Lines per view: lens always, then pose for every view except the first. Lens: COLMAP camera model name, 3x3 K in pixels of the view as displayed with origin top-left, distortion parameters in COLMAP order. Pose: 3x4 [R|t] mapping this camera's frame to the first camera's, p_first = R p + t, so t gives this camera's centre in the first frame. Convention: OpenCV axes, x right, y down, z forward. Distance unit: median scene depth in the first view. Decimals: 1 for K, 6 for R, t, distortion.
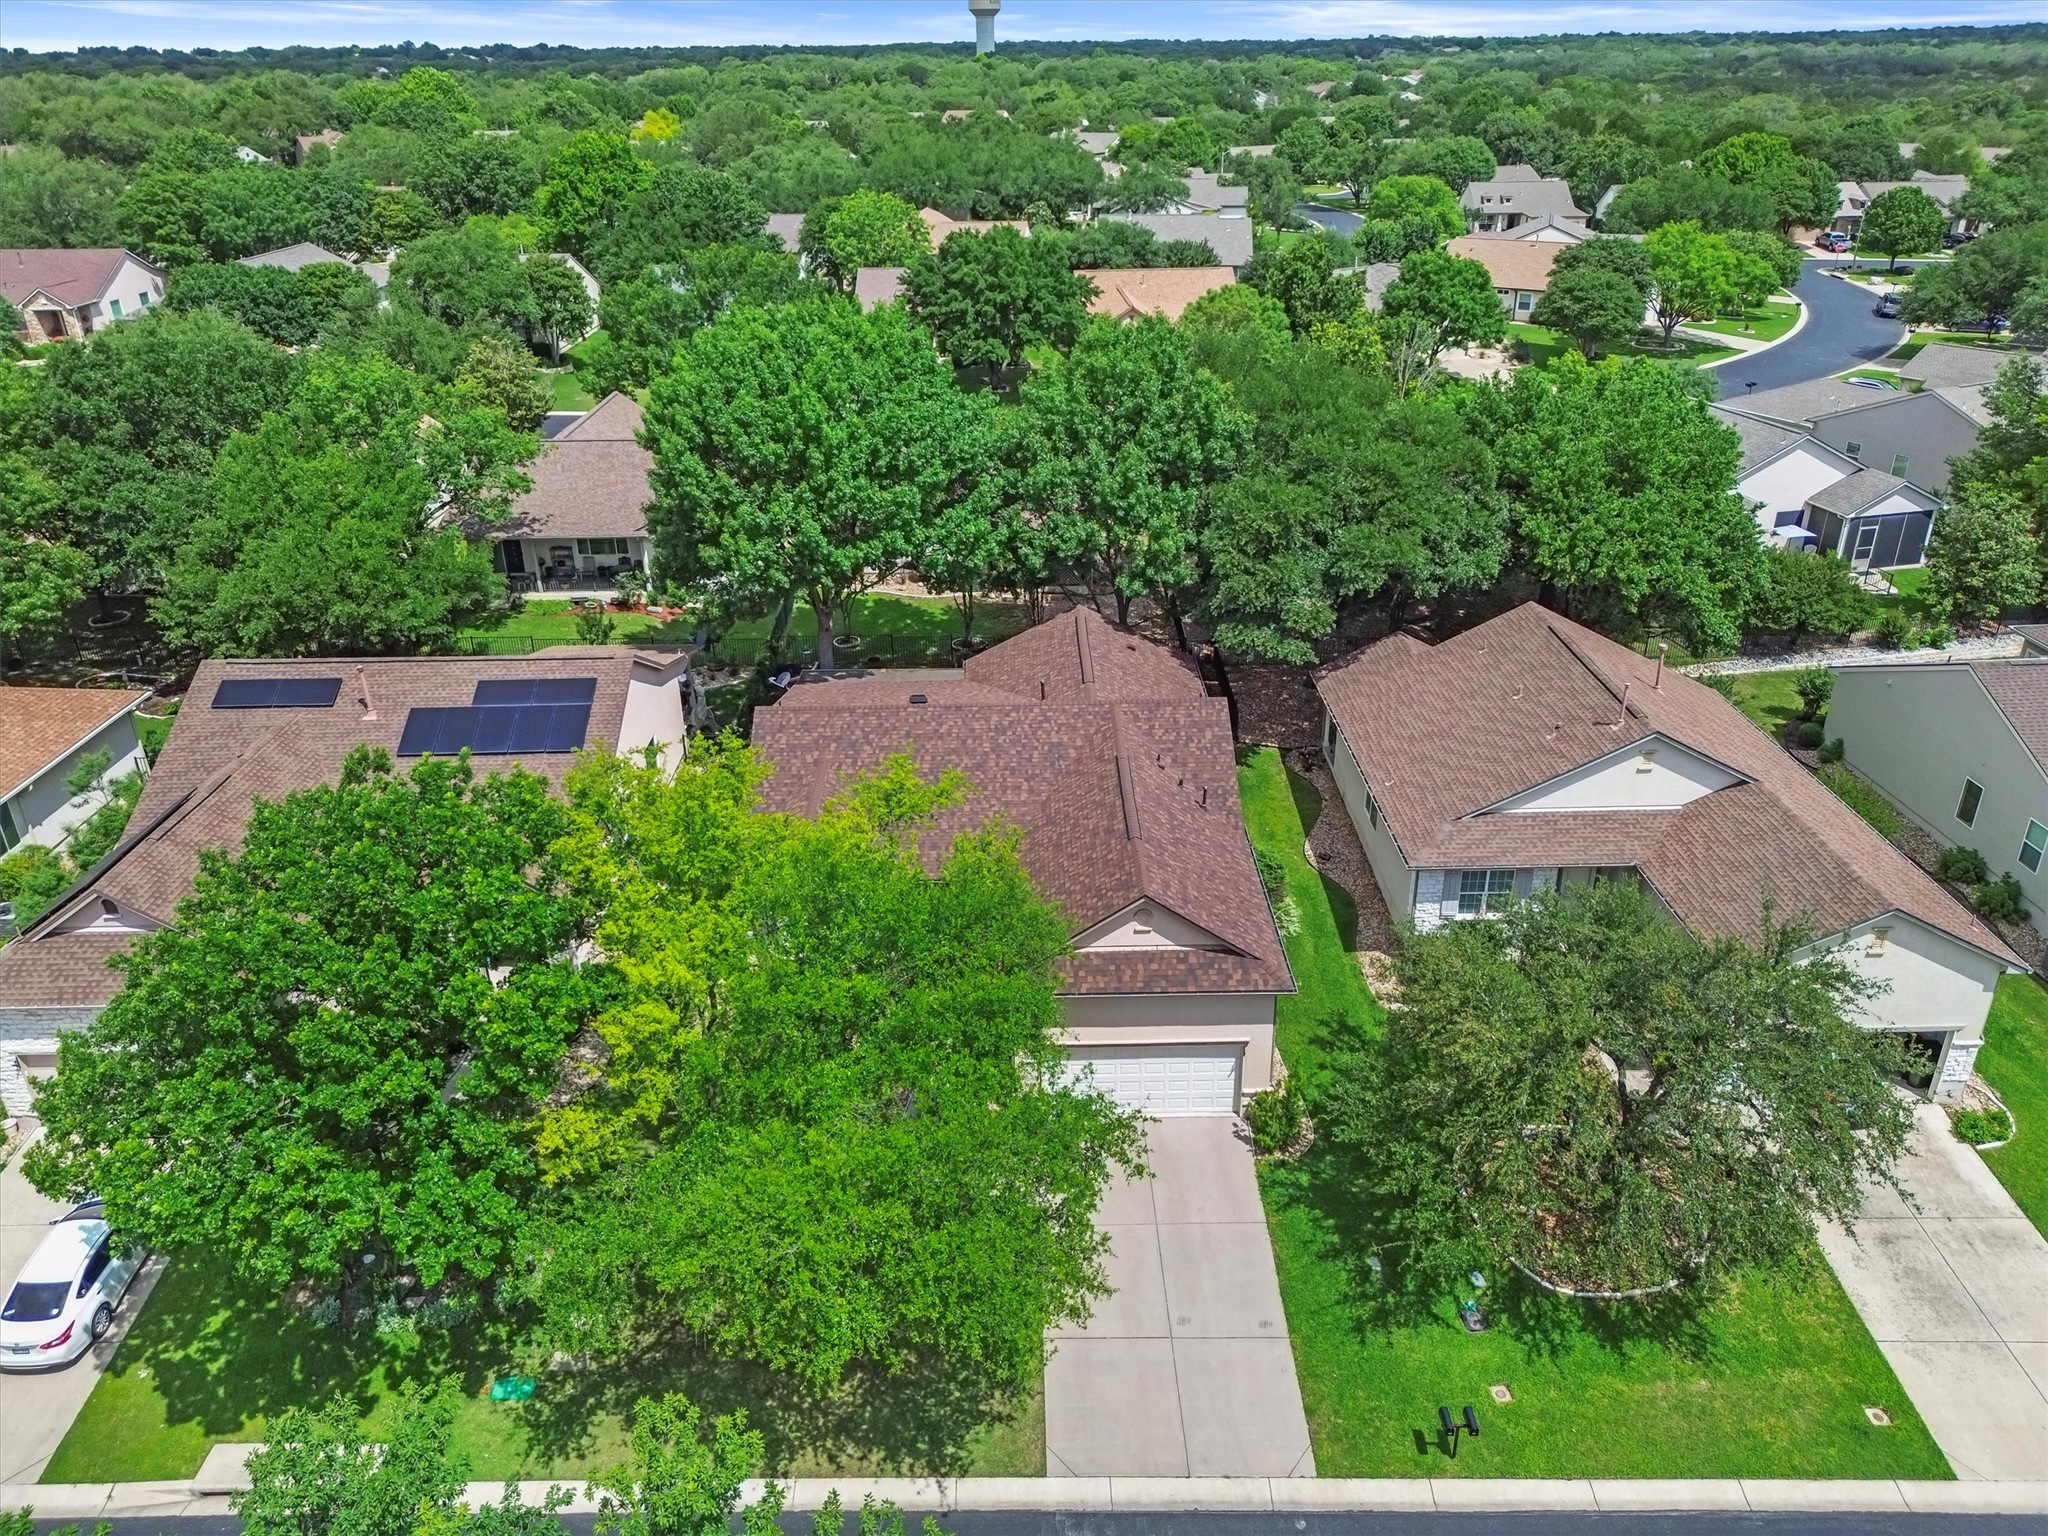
lens RADIAL K [[1459.0, 0, 1024.0], [0, 1459.0, 768.0], [0, 0, 1]] dist [0.068101, -0.066445]
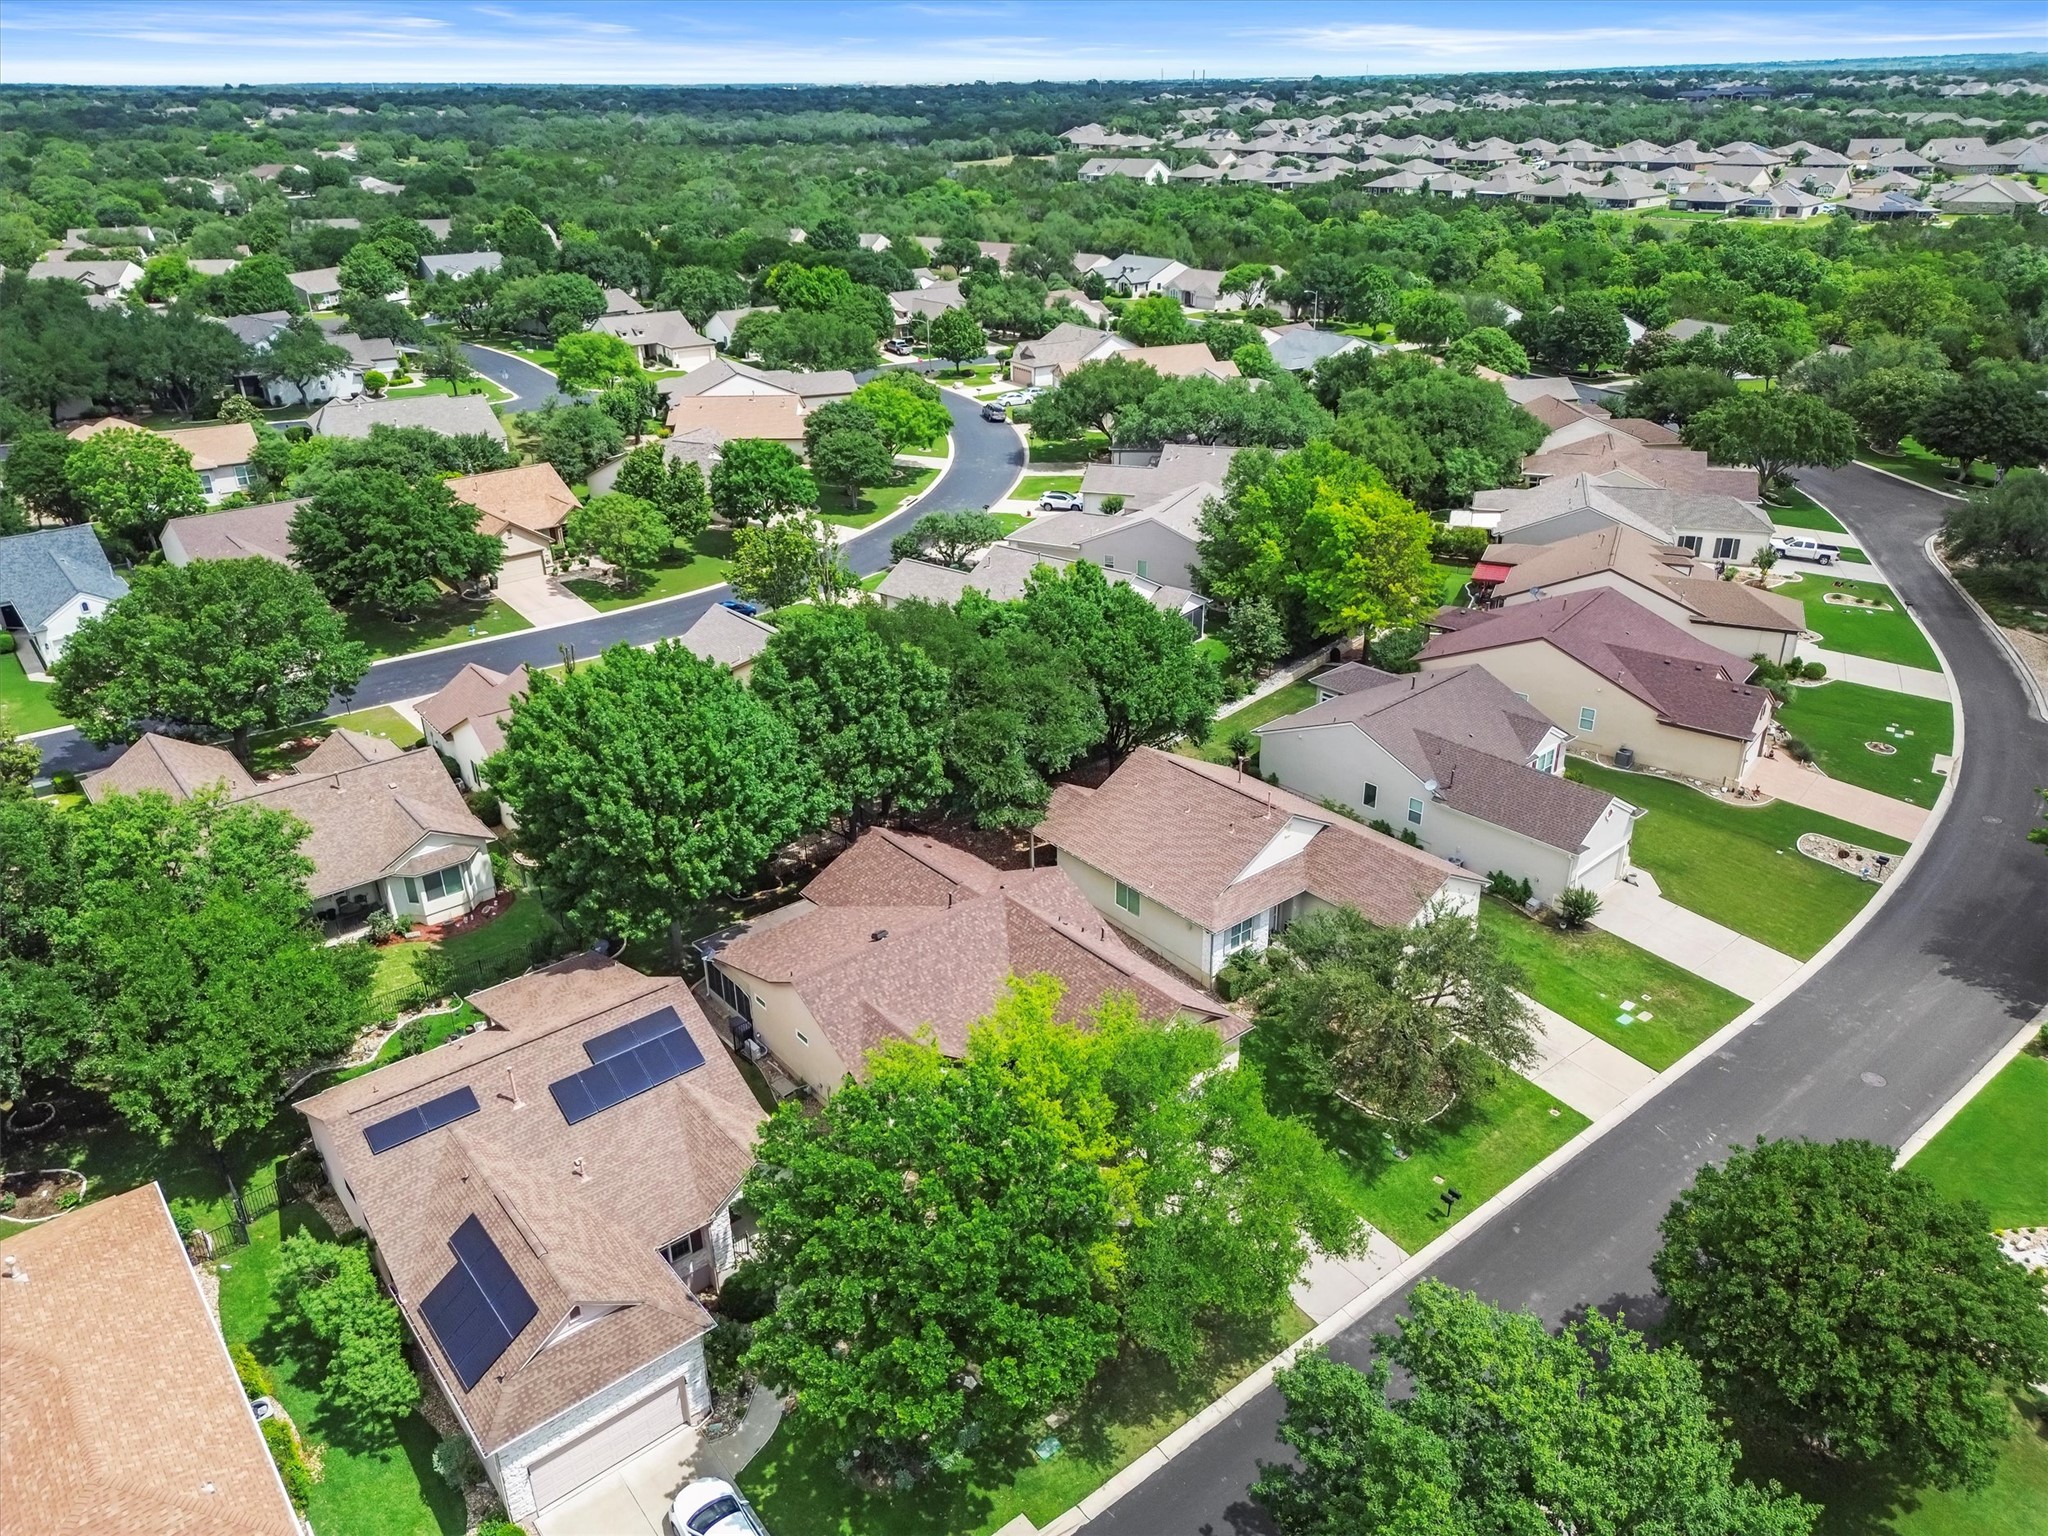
lens RADIAL K [[1459.0, 0, 1024.0], [0, 1459.0, 768.0], [0, 0, 1]] dist [0.068101, -0.066445]
pose [[0.776898, -0.268864, 0.569335, -0.689626], [0.278364, 0.957740, 0.072437, -0.253390], [-0.564750, 0.102206, 0.818908, -0.218428]]
